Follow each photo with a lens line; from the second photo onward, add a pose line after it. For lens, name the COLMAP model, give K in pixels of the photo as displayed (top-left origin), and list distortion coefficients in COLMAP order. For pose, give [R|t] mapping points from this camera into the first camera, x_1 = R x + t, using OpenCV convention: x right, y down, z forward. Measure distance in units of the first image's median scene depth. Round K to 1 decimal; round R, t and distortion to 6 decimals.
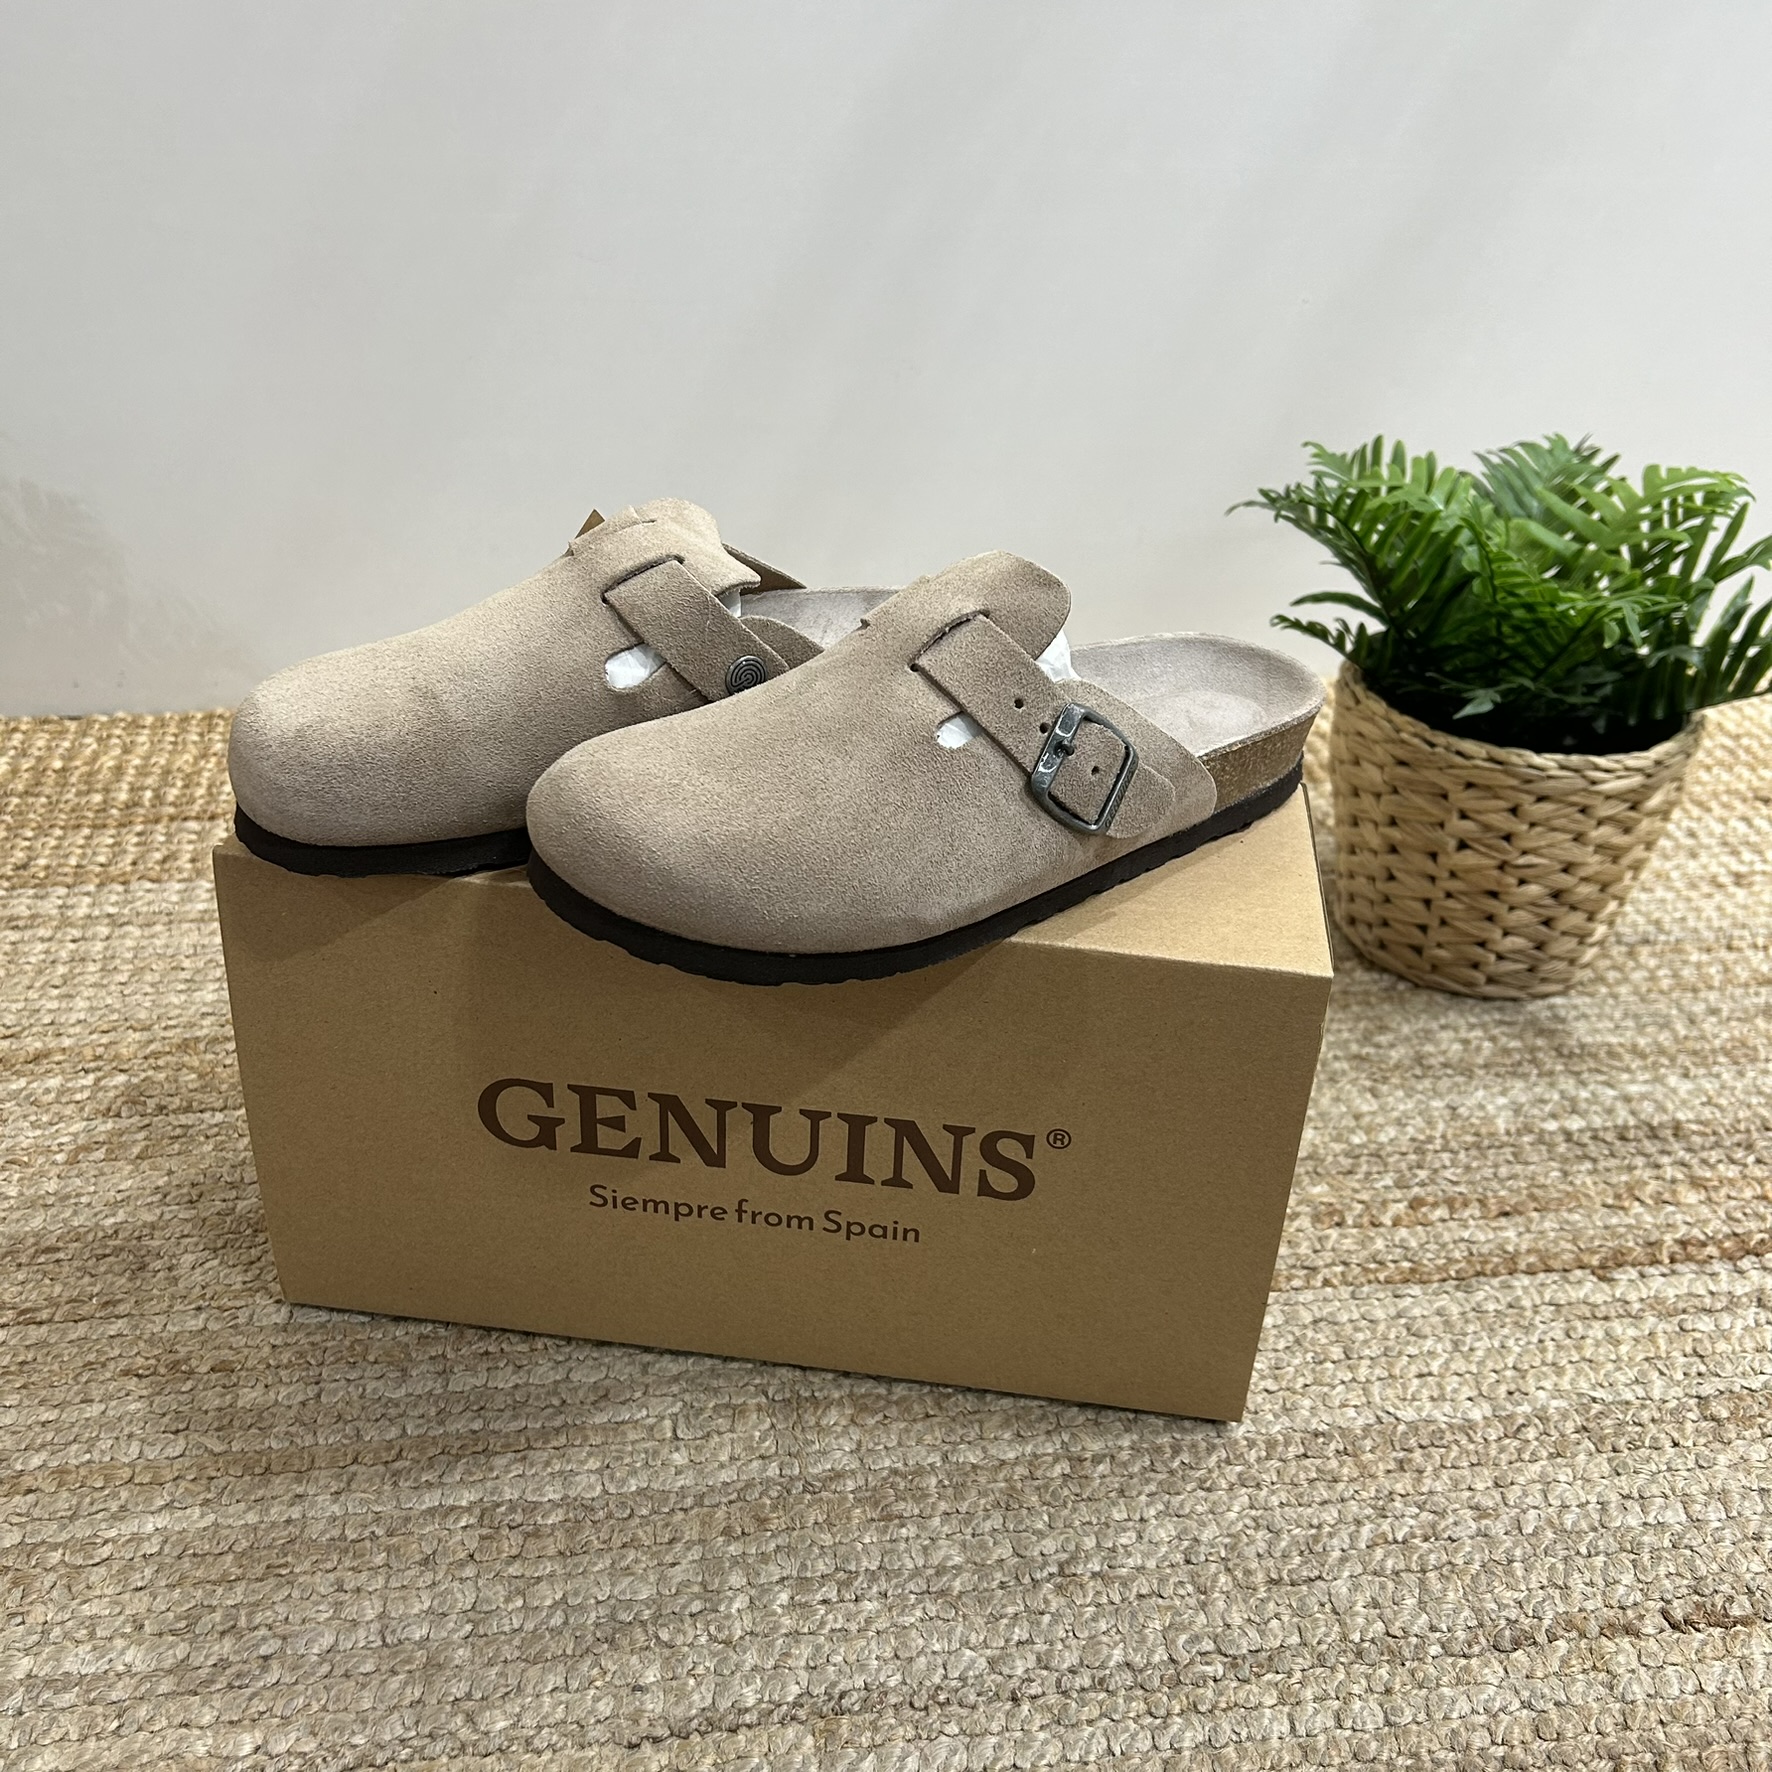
lens RADIAL K [[1819.5, 0, 885.5], [0, 1819.5, 907.1], [0, 0, 1]] dist [0.005022, 0.000000]
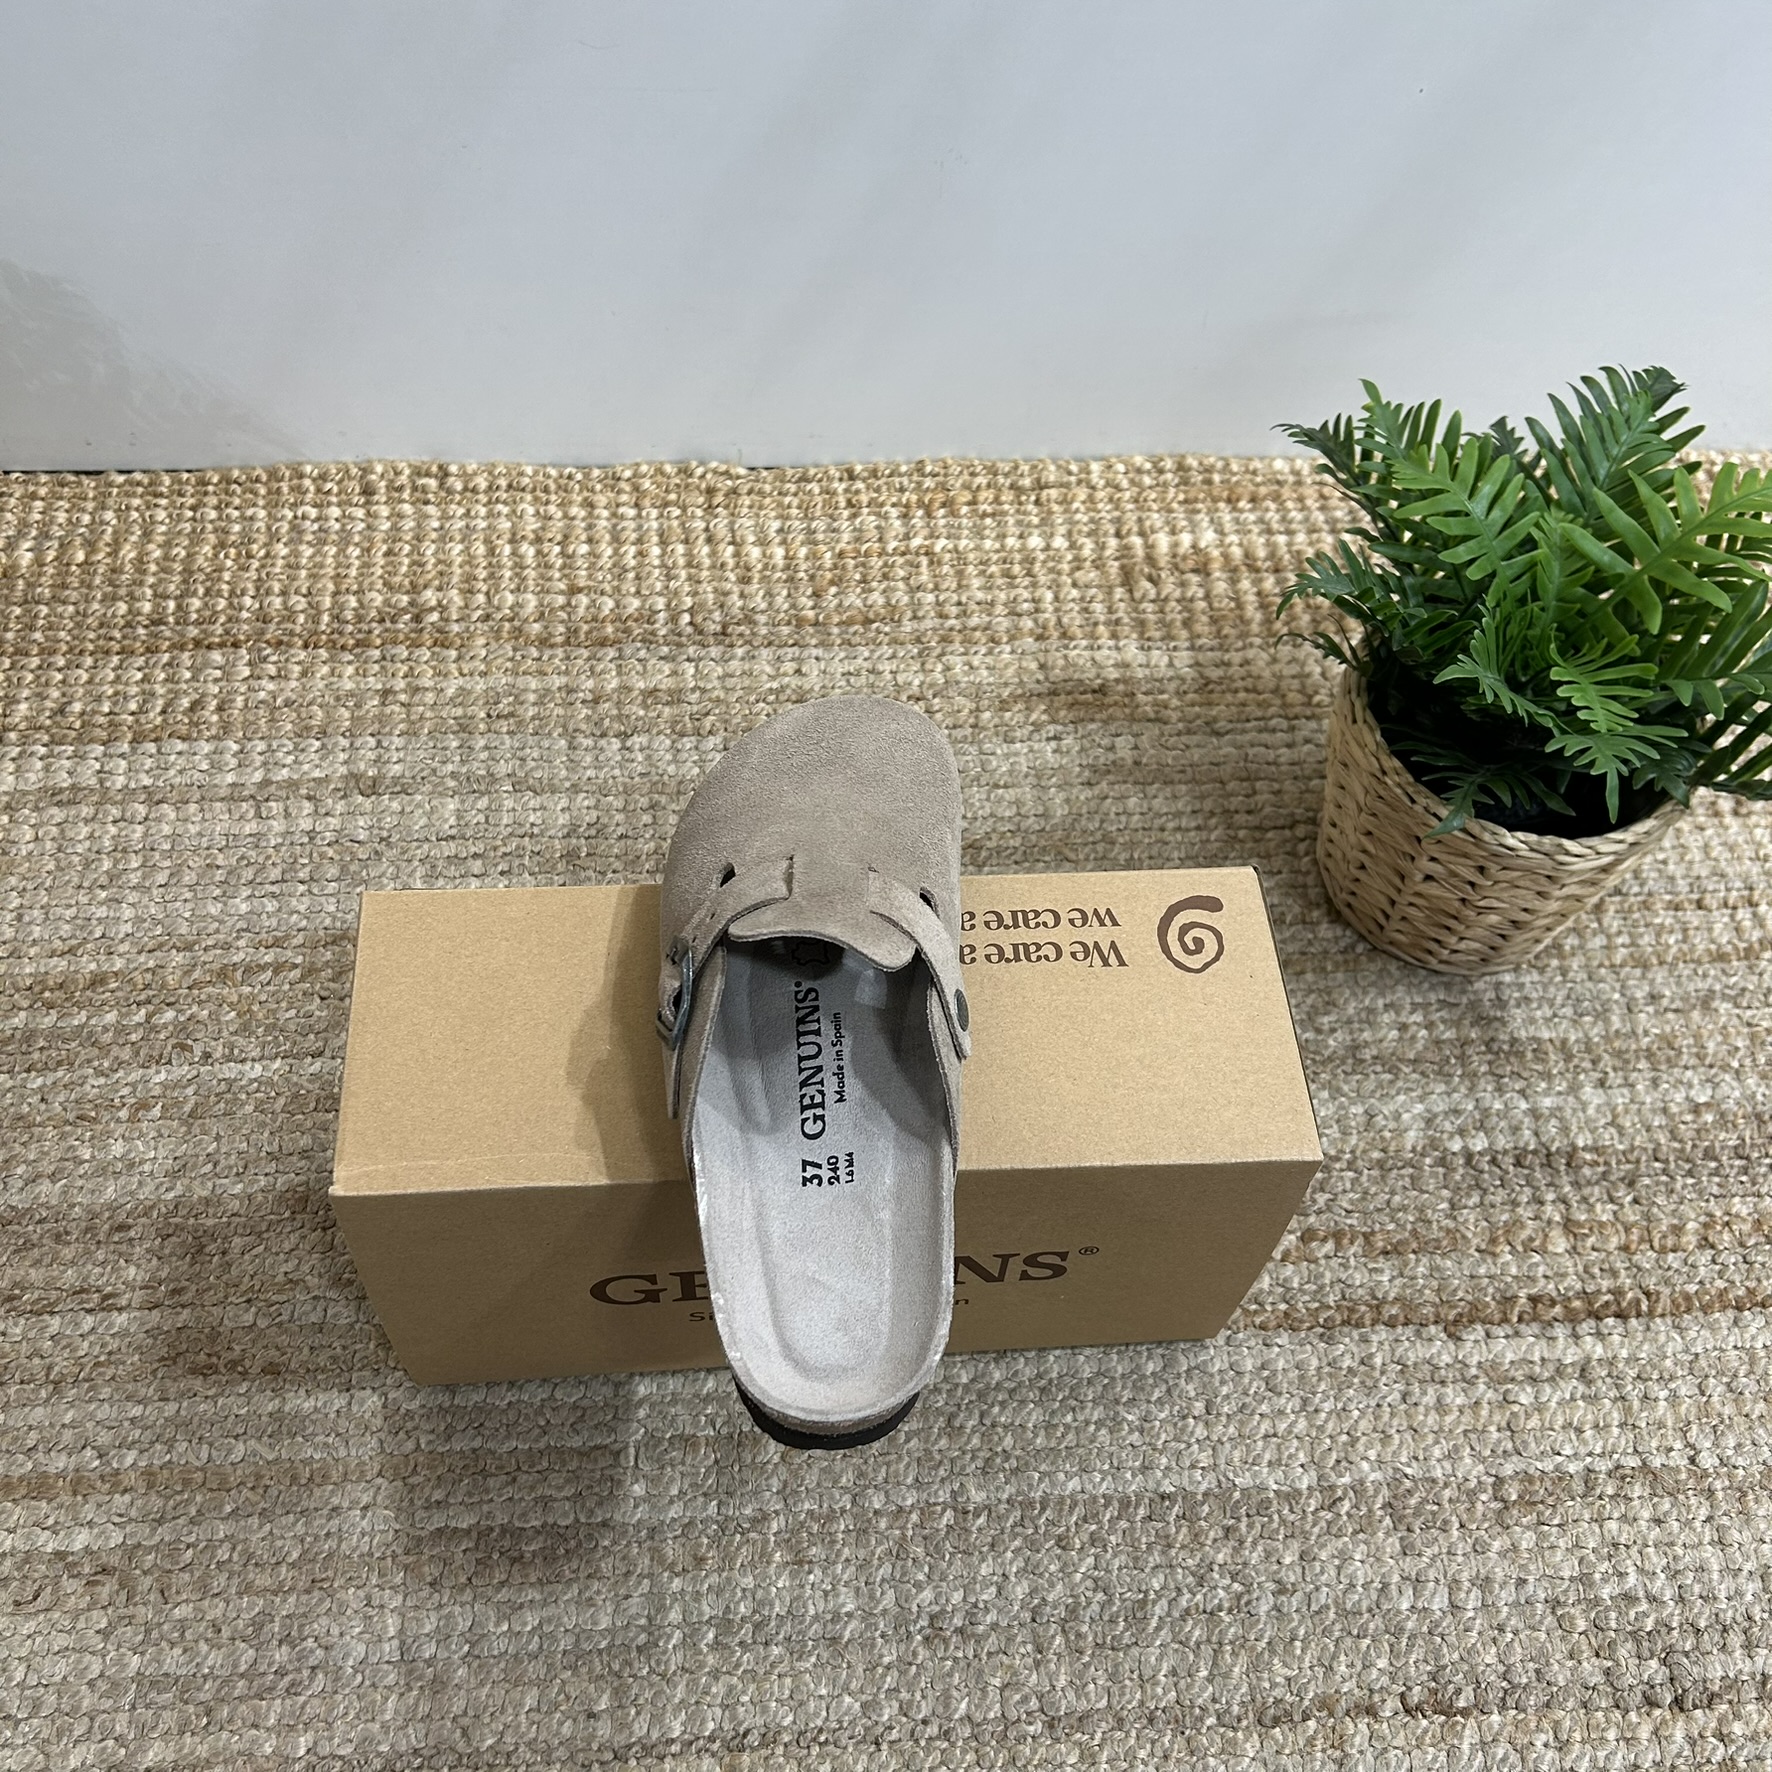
lens RADIAL K [[1819.5, 0, 883.9], [0, 1819.5, 912.0], [0, 0, 1]] dist [0.005022, 0.000000]
pose [[0.996182, 0.077799, -0.039613, 0.062115], [-0.053325, 0.901491, 0.429499, -0.513477], [0.069125, -0.425747, 0.902198, 0.054381]]
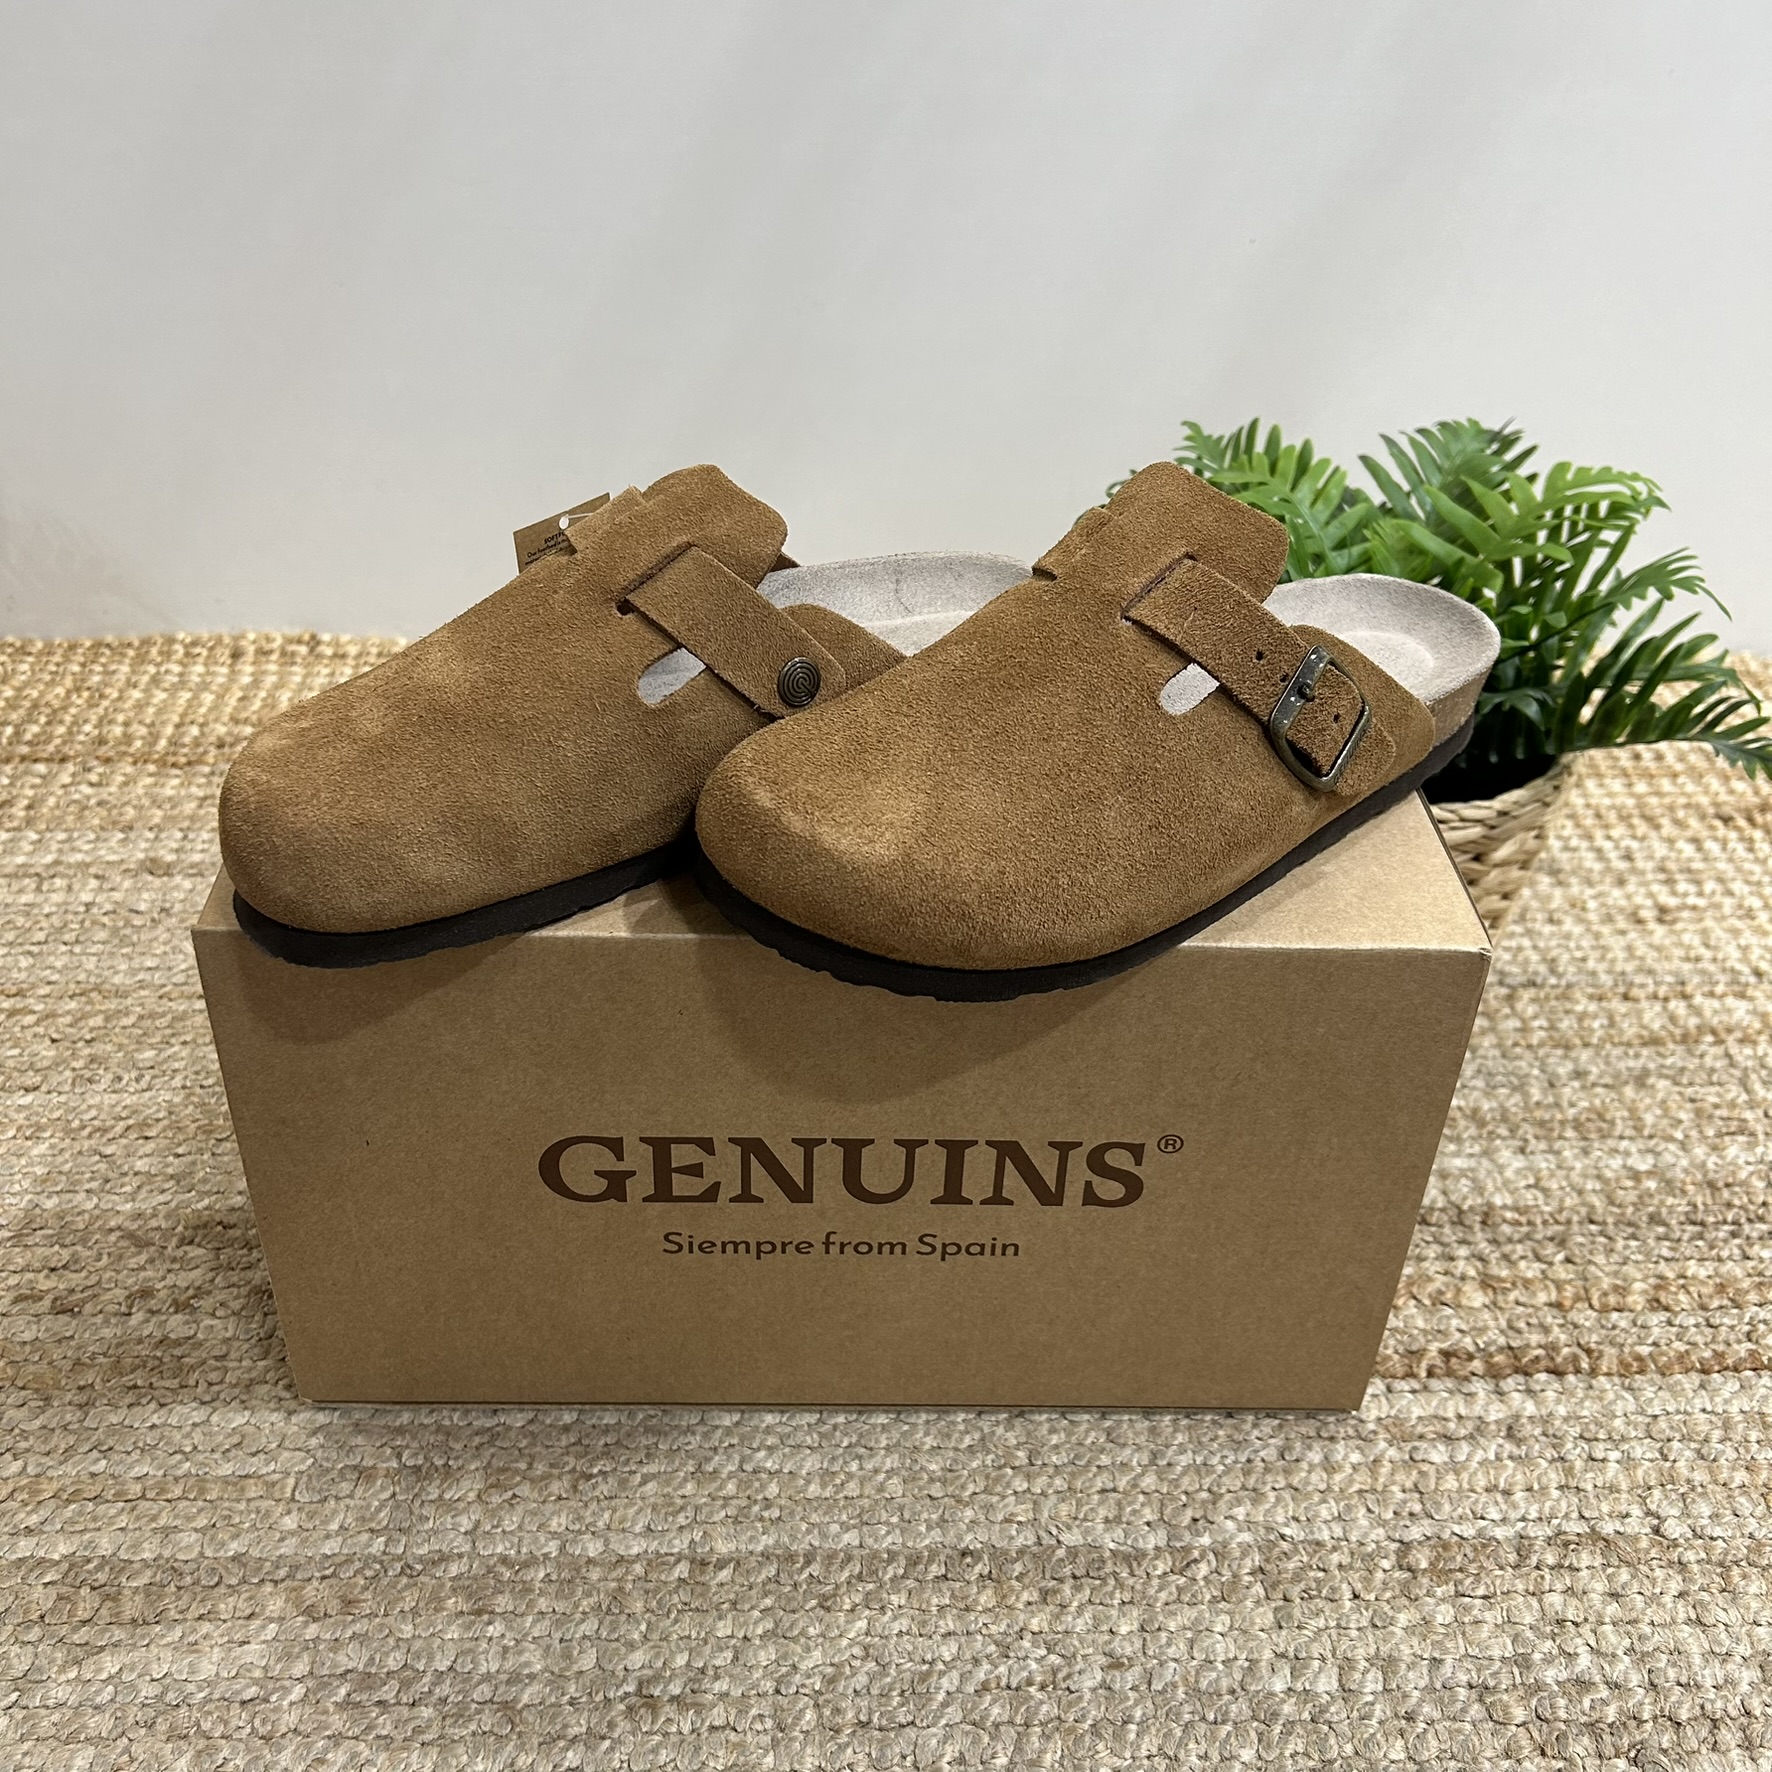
lens RADIAL K [[1819.5, 0, 902.8], [0, 1819.5, 906.4], [0, 0, 1]] dist [0.005022, 0.000000]
pose [[0.993961, 0.059459, -0.092231, 0.243863], [-0.051678, 0.995077, 0.084568, -0.106497], [0.096805, -0.079291, 0.992140, 0.084841]]
